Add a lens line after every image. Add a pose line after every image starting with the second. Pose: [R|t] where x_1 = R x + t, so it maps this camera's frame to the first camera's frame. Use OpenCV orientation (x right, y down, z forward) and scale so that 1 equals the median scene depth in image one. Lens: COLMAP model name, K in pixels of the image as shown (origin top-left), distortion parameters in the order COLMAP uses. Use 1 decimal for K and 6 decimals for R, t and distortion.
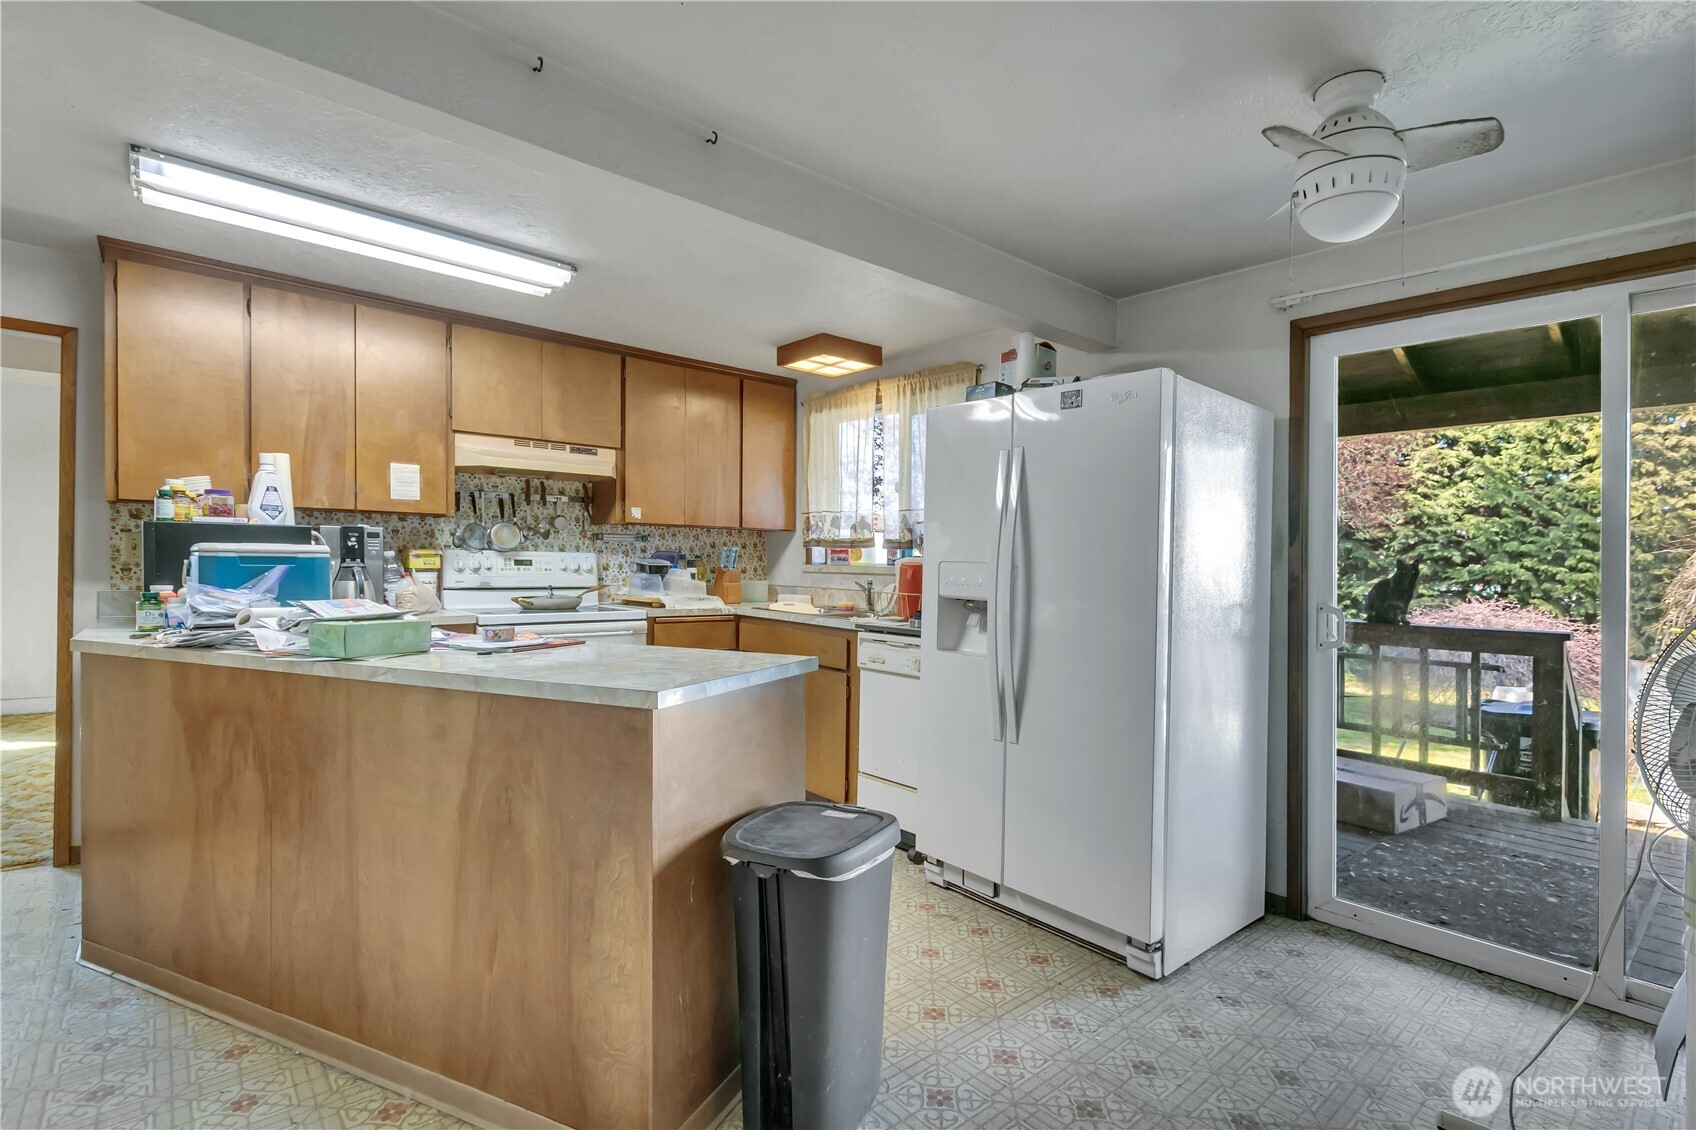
lens RADIAL K [[790.8, 0, 848.0], [0, 790.8, 565.0], [0, 0, 1]] dist [0.001936, 0.000216]
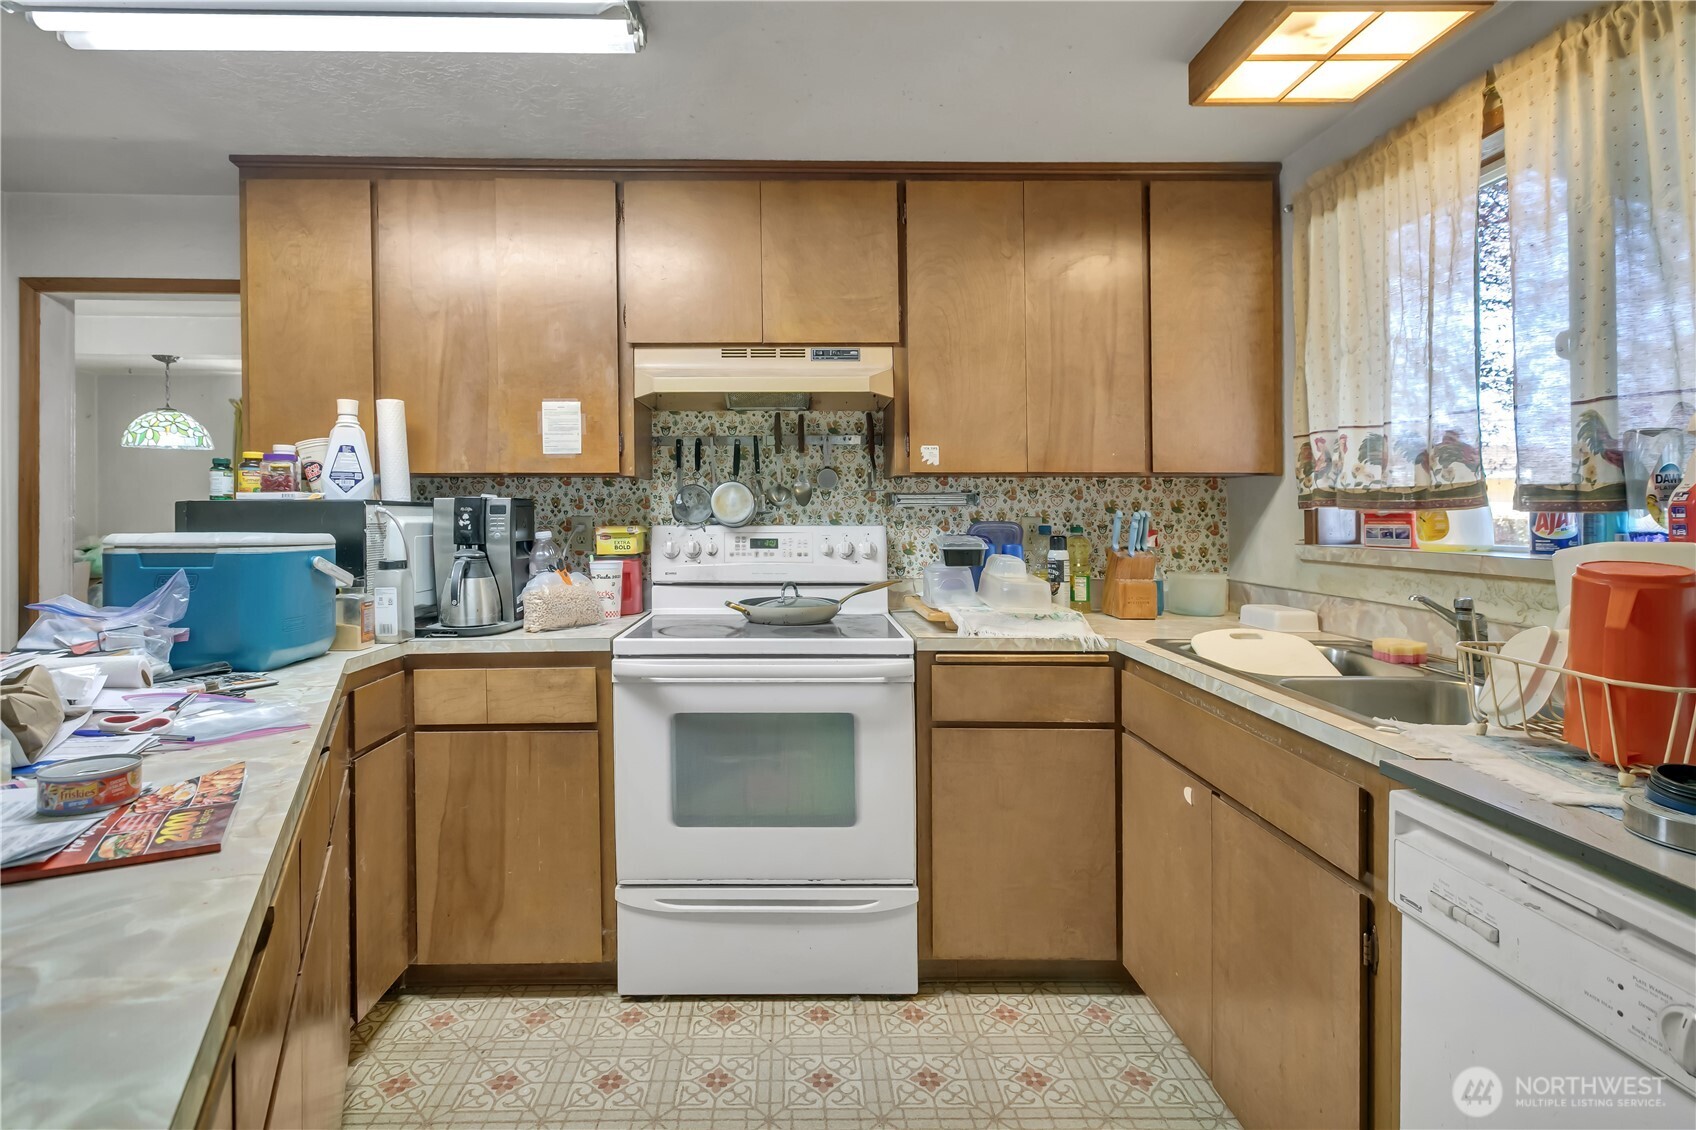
lens RADIAL K [[823.6, 0, 800.1], [0, 823.6, 511.1], [0, 0, 1]] dist [0.000962, 0.001120]
pose [[0.763545, -0.017080, -0.645529, 0.038420], [0.009231, 0.999837, -0.015535, -0.017832], [0.645689, 0.005903, 0.763578, 0.490885]]
